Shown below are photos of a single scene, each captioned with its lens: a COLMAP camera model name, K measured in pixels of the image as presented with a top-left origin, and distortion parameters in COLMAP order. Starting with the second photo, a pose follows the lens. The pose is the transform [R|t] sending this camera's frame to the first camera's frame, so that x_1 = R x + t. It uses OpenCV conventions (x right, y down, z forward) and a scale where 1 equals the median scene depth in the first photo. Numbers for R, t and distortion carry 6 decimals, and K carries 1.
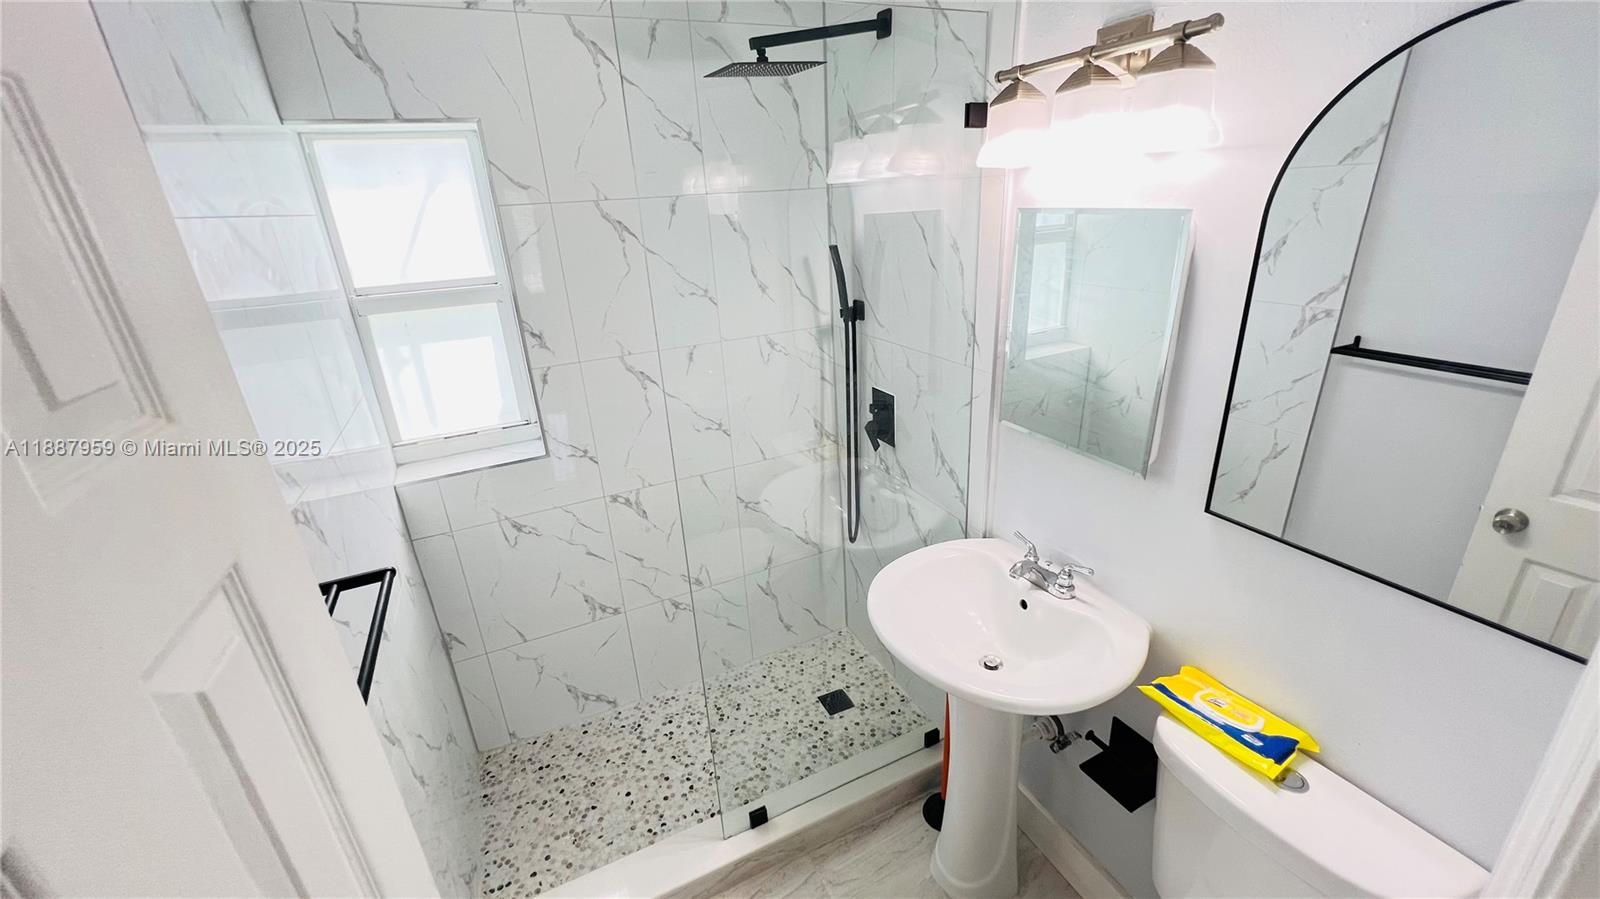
lens RADIAL K [[642.0, 0, 796.9], [0, 642.0, 447.2], [0, 0, 1]] dist [-0.000850, 0.000158]
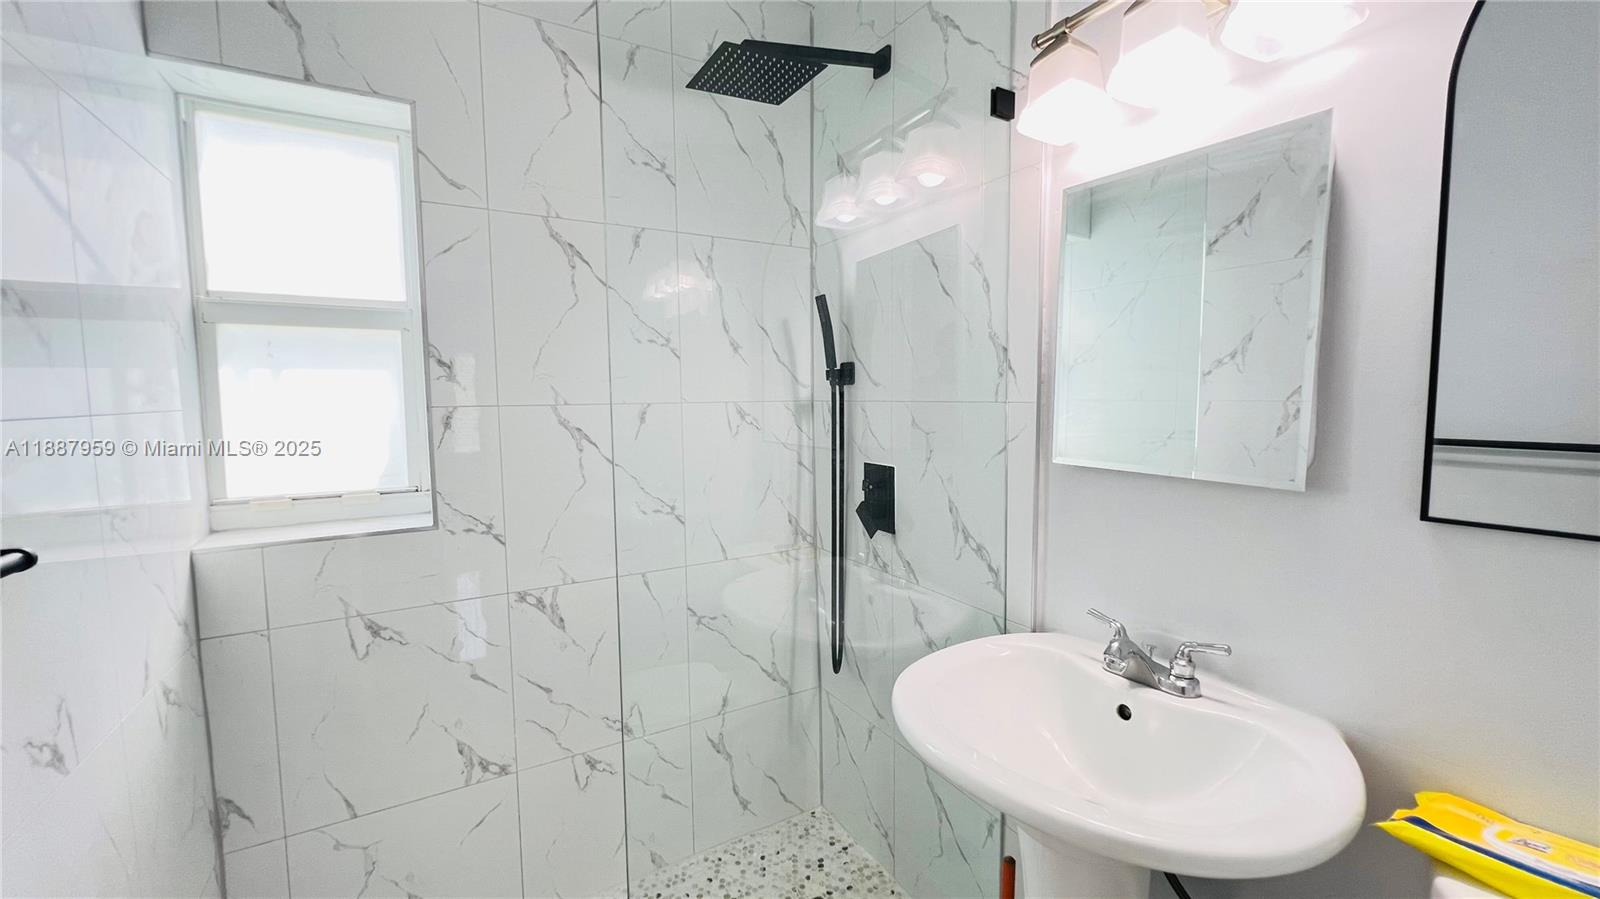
lens RADIAL K [[639.4, 0, 796.8], [0, 639.4, 447.5], [0, 0, 1]] dist [-0.001233, 0.000662]
pose [[0.995770, 0.036523, 0.084314, -0.038934], [-0.010584, 0.957094, -0.289585, 0.128065], [-0.091273, 0.287467, 0.953432, 0.227306]]
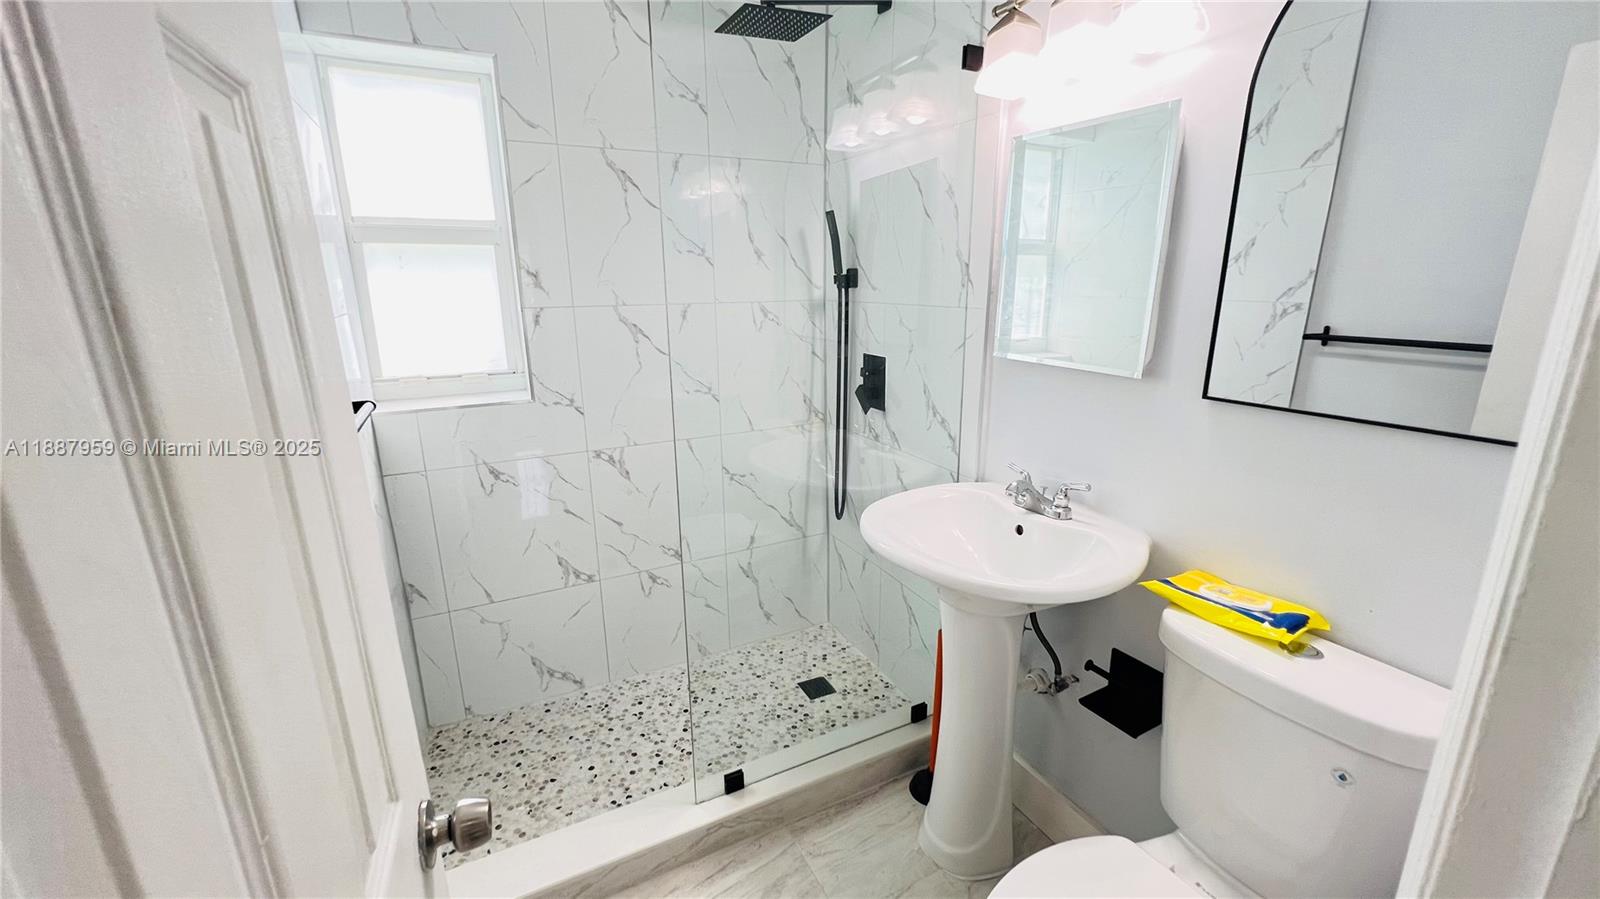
lens RADIAL K [[642.0, 0, 796.9], [0, 642.0, 447.2], [0, 0, 1]] dist [-0.000850, 0.000158]
pose [[0.998672, 0.037252, 0.035581, -0.017880], [-0.032894, 0.992697, -0.116066, 0.176734], [-0.039645, 0.114741, 0.992604, 0.020262]]
